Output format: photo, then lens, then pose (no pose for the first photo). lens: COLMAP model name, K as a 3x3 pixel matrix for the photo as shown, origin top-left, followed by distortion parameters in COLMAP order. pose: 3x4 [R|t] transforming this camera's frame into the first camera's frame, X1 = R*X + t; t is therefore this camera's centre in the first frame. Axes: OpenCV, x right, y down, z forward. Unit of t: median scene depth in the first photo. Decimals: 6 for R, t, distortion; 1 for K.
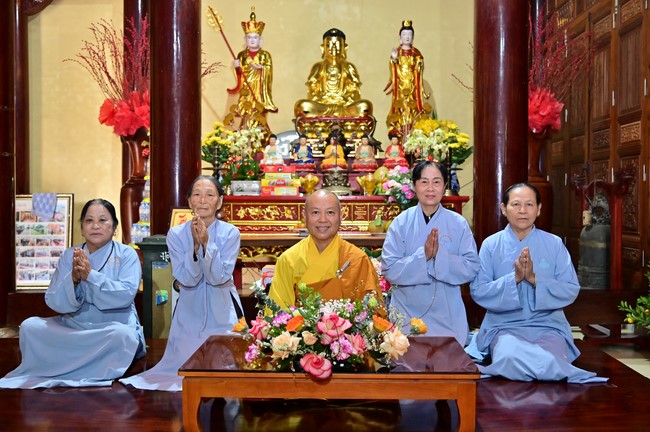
lens RADIAL K [[687.8, 0, 325.0], [0, 687.8, 216.0], [0, 0, 1]] dist [0.002537, -0.002300]
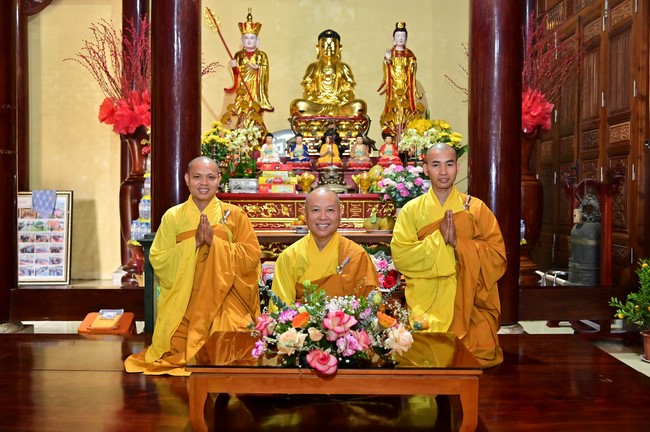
lens RADIAL K [[671.3, 0, 325.0], [0, 671.3, 216.0], [0, 0, 1]] dist [-0.004213, -0.002360]
pose [[0.999911, 0.002168, 0.013149, -0.007173], [-0.002224, 0.999988, 0.004282, -0.000383], [-0.013140, -0.004311, 0.999904, 0.004068]]
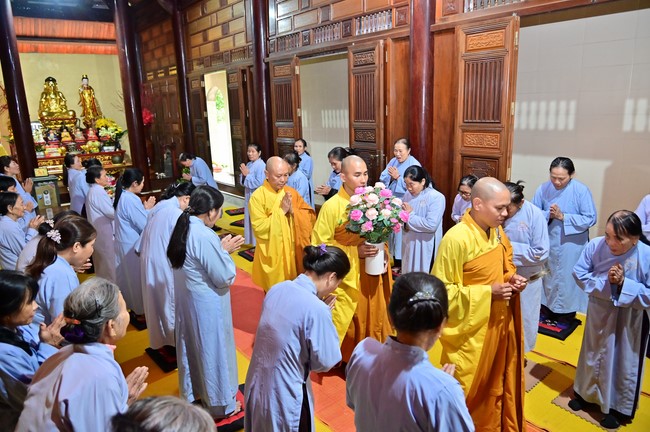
lens RADIAL K [[411.3, 0, 325.0], [0, 411.3, 216.0], [0, 0, 1]] dist [-0.057554, -0.006068]
pose [[0.758080, -0.177899, 0.627429, -0.269153], [0.048423, 0.974774, 0.217878, -0.087273], [-0.650362, -0.134787, 0.747571, -0.849164]]
